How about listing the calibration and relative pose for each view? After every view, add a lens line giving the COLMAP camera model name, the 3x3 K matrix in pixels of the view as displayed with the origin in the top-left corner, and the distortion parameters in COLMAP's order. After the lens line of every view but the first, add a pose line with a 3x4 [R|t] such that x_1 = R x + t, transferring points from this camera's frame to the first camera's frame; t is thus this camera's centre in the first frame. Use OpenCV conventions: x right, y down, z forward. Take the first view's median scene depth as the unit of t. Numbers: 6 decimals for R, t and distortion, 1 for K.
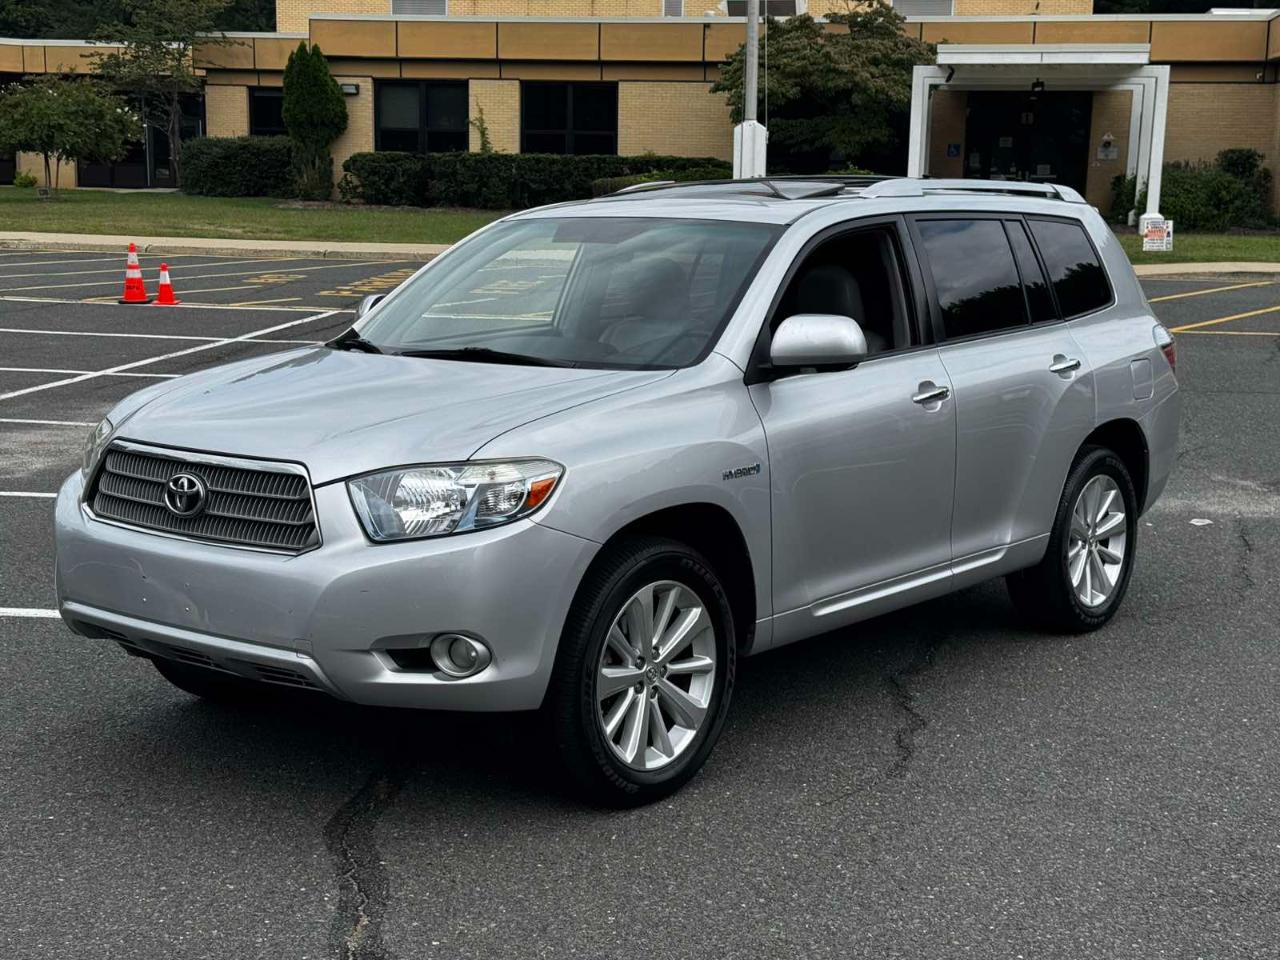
lens RADIAL K [[1788.0, 0, 640.8], [0, 1788.0, 478.4], [0, 0, 1]] dist [0.122124, 0.000000]
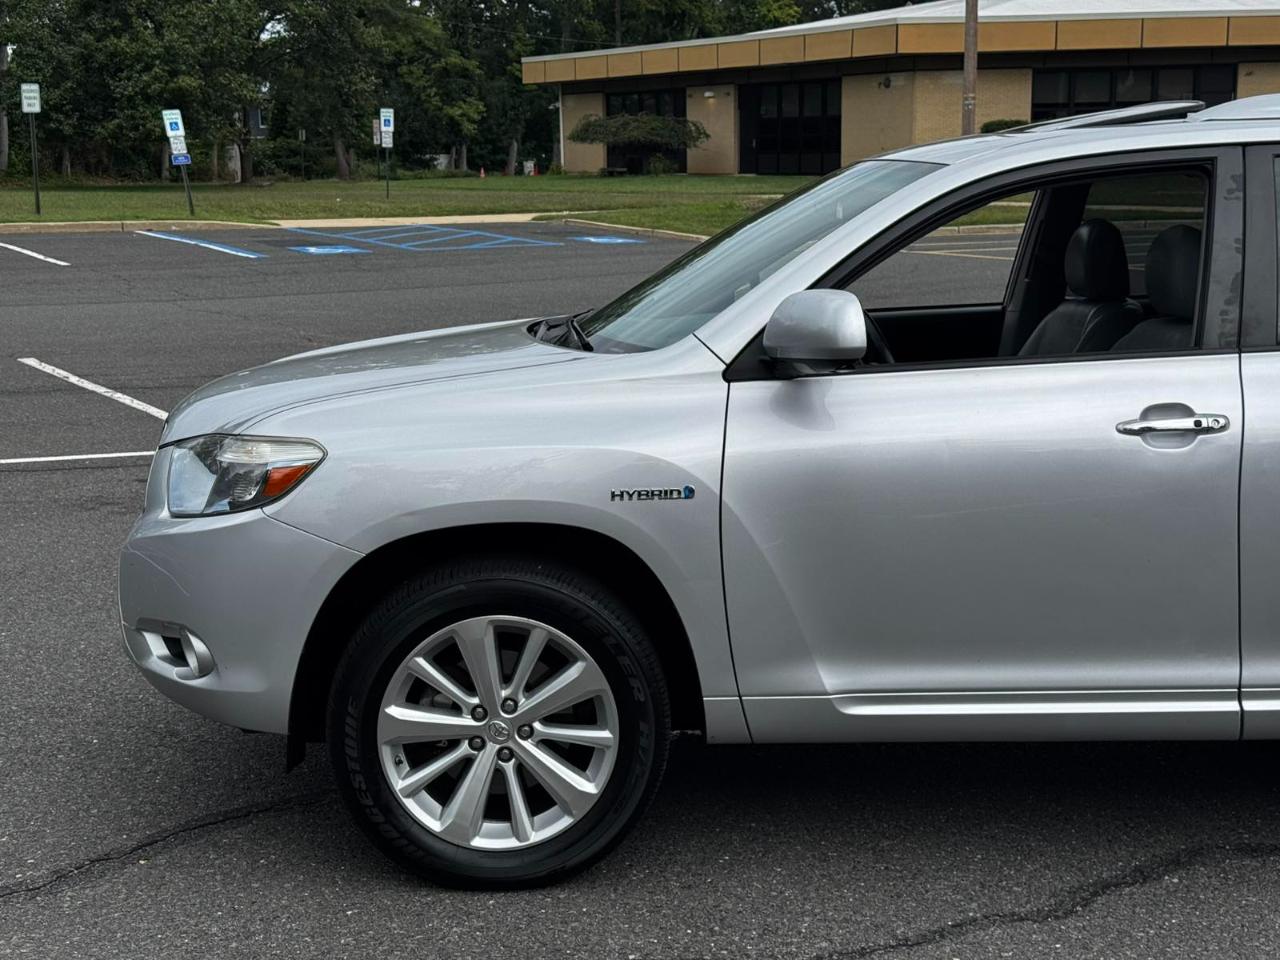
lens RADIAL K [[1788.0, 0, 632.9], [0, 1788.0, 475.9], [0, 0, 1]] dist [0.122124, 0.000000]
pose [[0.667690, 0.108314, -0.736517, 0.500163], [-0.103712, 0.993245, 0.052049, -0.040838], [0.737179, 0.041633, 0.674413, 0.405724]]
